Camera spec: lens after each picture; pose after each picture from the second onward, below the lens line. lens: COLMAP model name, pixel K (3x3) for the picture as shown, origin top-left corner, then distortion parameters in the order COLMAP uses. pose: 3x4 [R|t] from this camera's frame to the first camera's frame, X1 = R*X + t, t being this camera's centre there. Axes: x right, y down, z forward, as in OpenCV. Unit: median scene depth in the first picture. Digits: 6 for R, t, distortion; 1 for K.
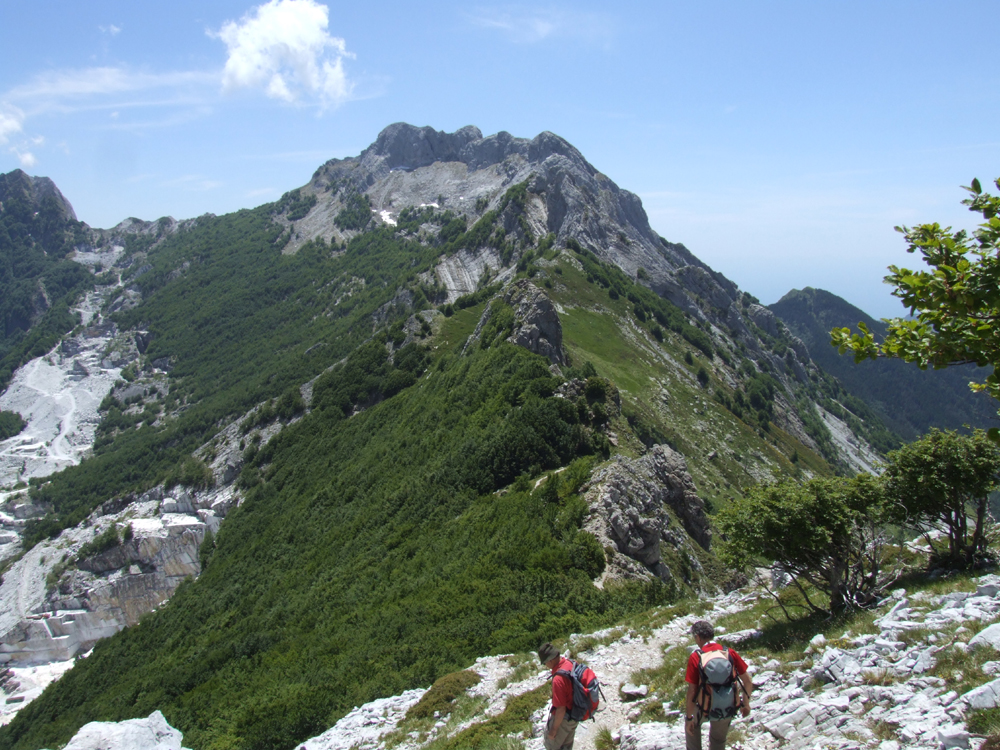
lens RADIAL K [[806.1, 0, 495.2], [0, 806.1, 396.0], [0, 0, 1]] dist [-0.148517, 0.118123]
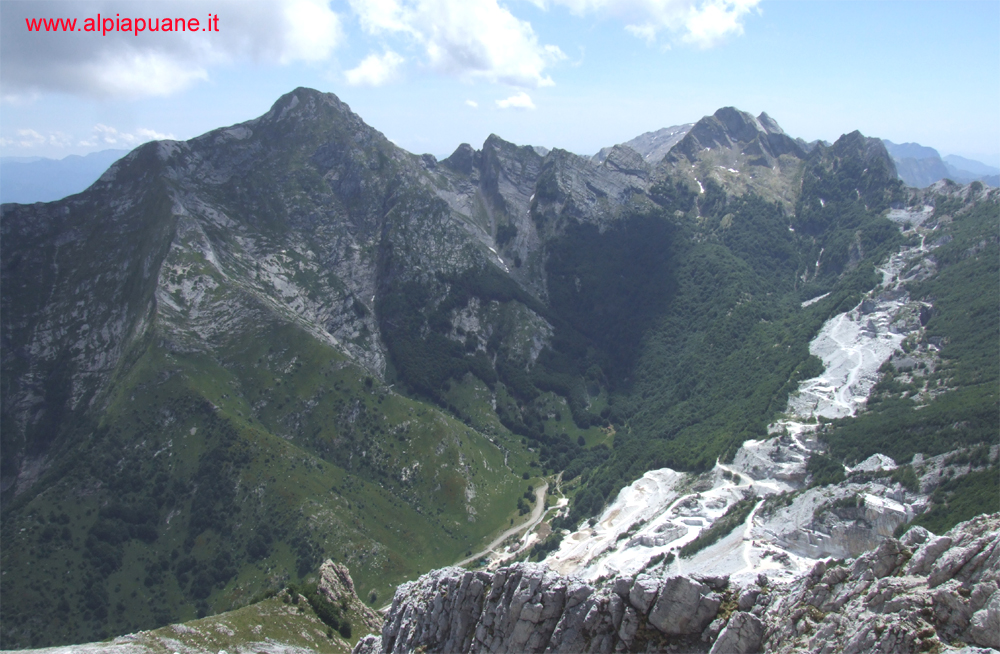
lens RADIAL K [[826.8, 0, 494.2], [0, 826.8, 346.5], [0, 0, 1]] dist [-0.162170, 0.144645]
pose [[0.581042, 0.204599, -0.787737, 0.167964], [-0.133627, 0.978734, 0.155642, -0.143685], [0.802829, 0.014829, 0.596025, -0.313965]]
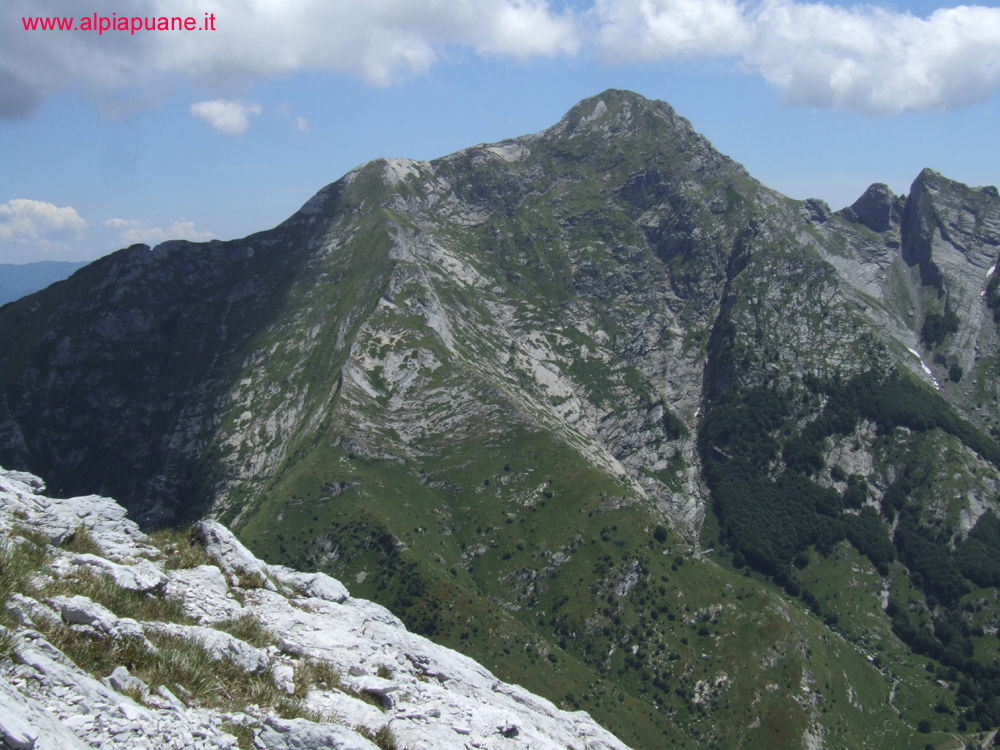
lens RADIAL K [[1213.8, 0, 496.5], [0, 1213.8, 398.2], [0, 0, 1]] dist [-0.069734, 0.000000]
pose [[0.234818, 0.124850, -0.963988, 0.089032], [-0.152779, 0.984131, 0.090244, -0.058484], [0.959958, 0.126086, 0.250166, -0.132877]]
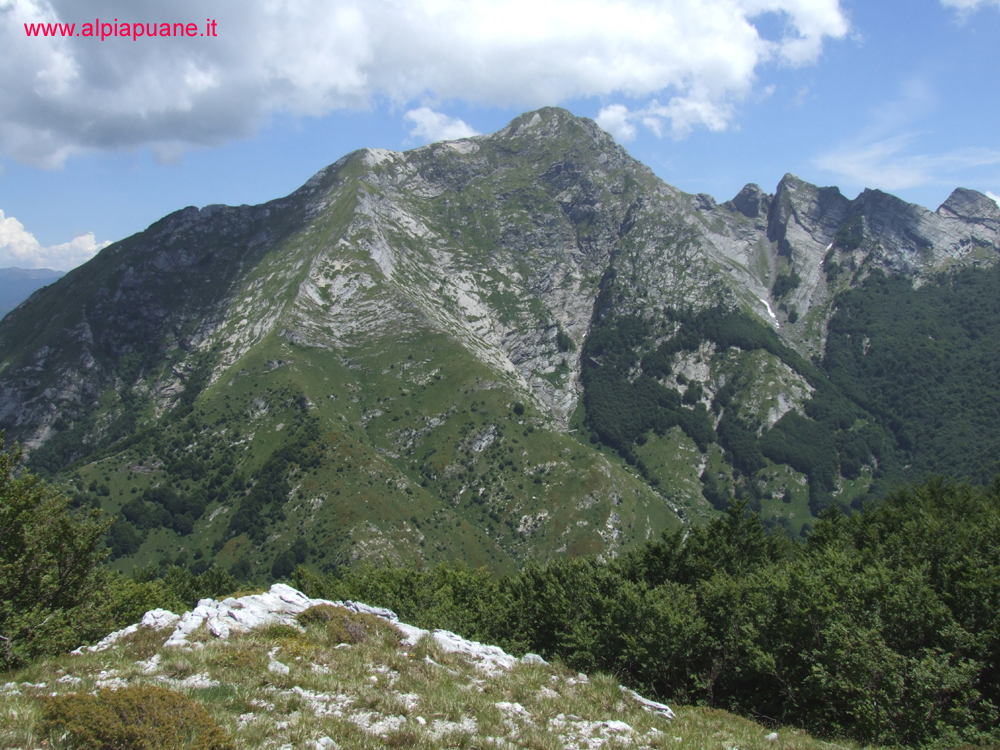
lens RADIAL K [[806.1, 0, 509.8], [0, 806.1, 403.3], [0, 0, 1]] dist [-0.148517, 0.118123]
pose [[0.148786, 0.158629, -0.976063, 0.005191], [-0.173608, 0.975909, 0.132140, 0.017443], [0.973511, 0.149792, 0.172741, 0.163097]]
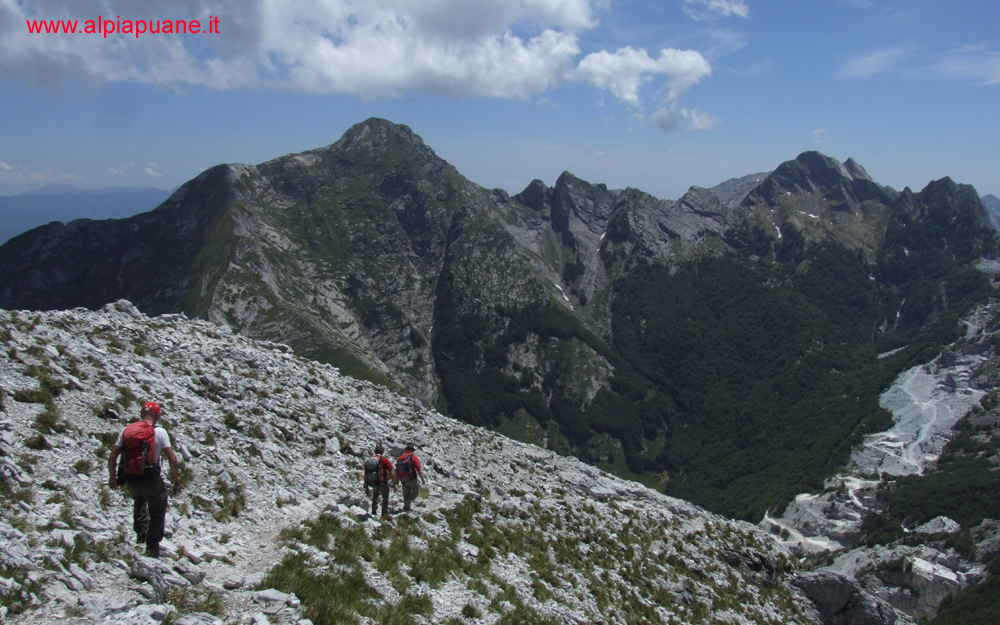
lens RADIAL K [[824.3, 0, 494.1], [0, 824.3, 342.8], [0, 0, 1]] dist [-0.160707, 0.141252]
pose [[0.483300, 0.184240, -0.855849, 0.172392], [-0.168576, 0.978894, 0.115533, -0.131471], [0.859071, 0.088438, 0.504158, -0.236033]]
